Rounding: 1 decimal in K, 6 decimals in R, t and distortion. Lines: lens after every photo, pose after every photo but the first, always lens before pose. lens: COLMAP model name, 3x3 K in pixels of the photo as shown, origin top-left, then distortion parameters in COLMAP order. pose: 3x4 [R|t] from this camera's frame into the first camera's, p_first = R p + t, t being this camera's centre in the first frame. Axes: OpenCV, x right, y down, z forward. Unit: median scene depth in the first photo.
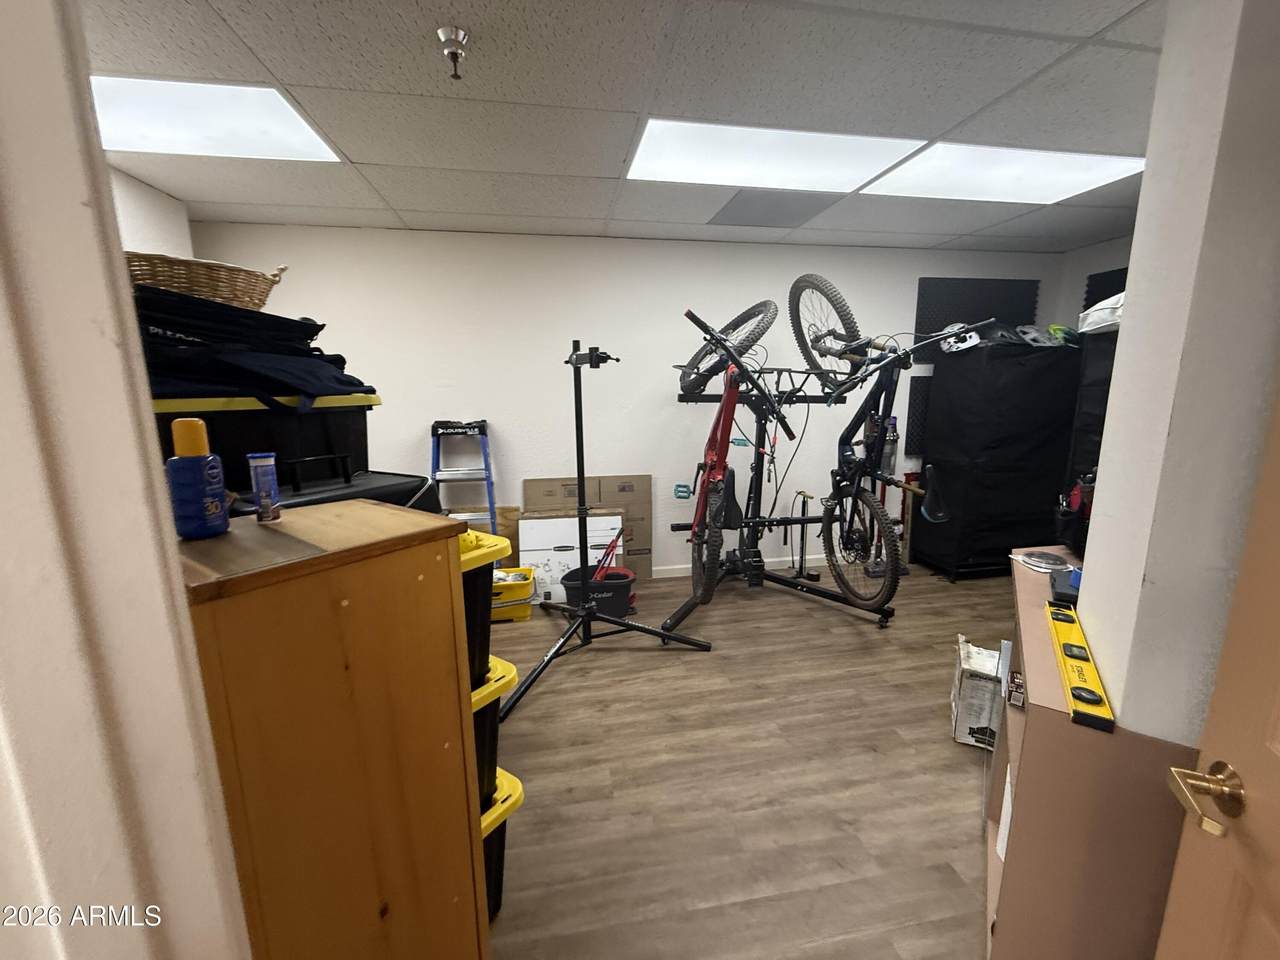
lens RADIAL K [[511.2, 0, 637.9], [0, 511.2, 481.2], [0, 0, 1]] dist [-0.000356, -0.000023]
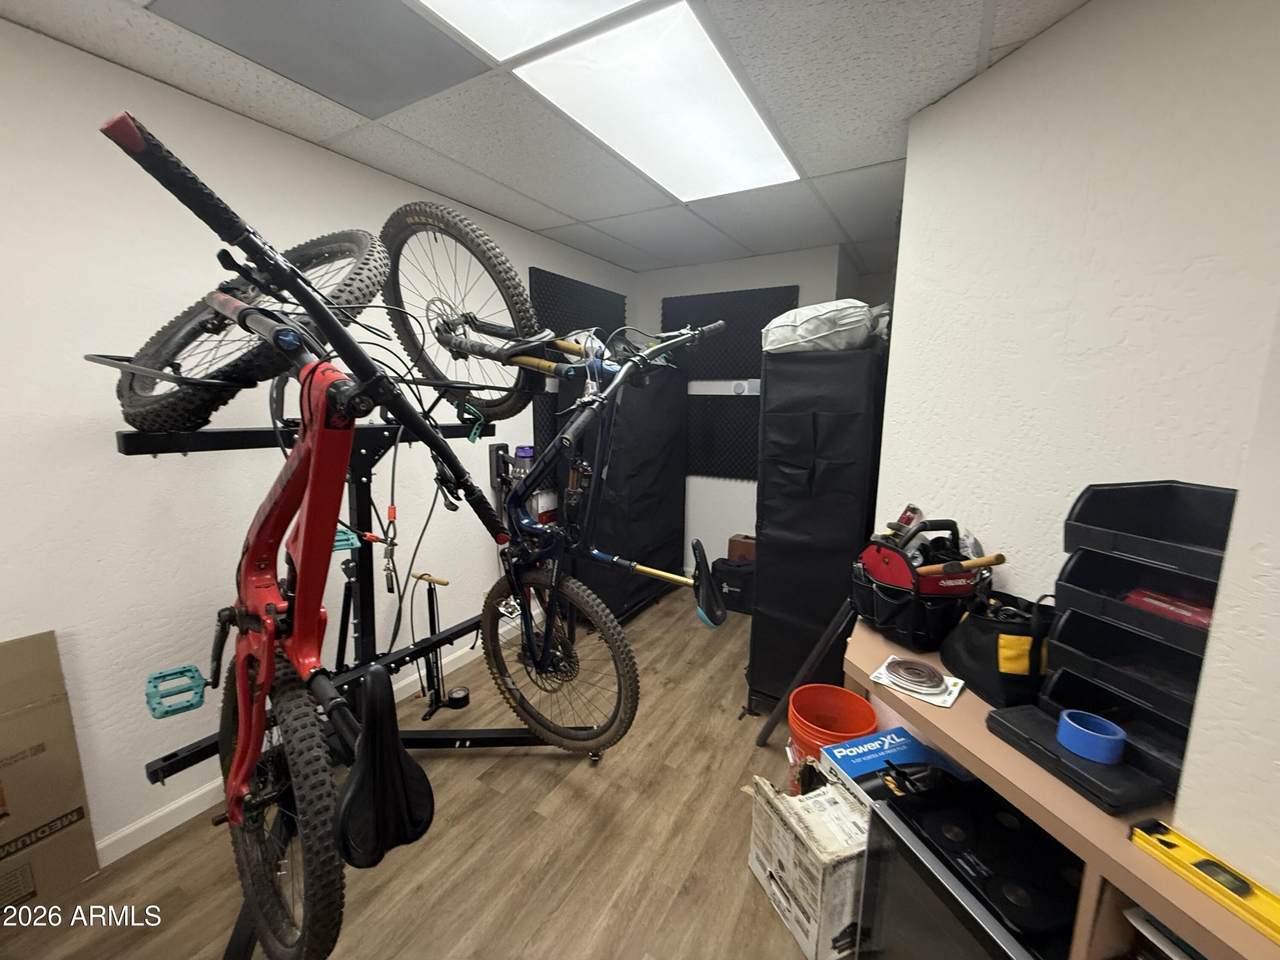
lens RADIAL K [[511.2, 0, 637.9], [0, 511.2, 481.2], [0, 0, 1]] dist [-0.000356, -0.000023]
pose [[0.644678, -0.111188, 0.756325, 0.038280], [0.123291, 0.991537, 0.040676, -0.104741], [-0.754447, 0.067025, 0.652930, 0.478033]]
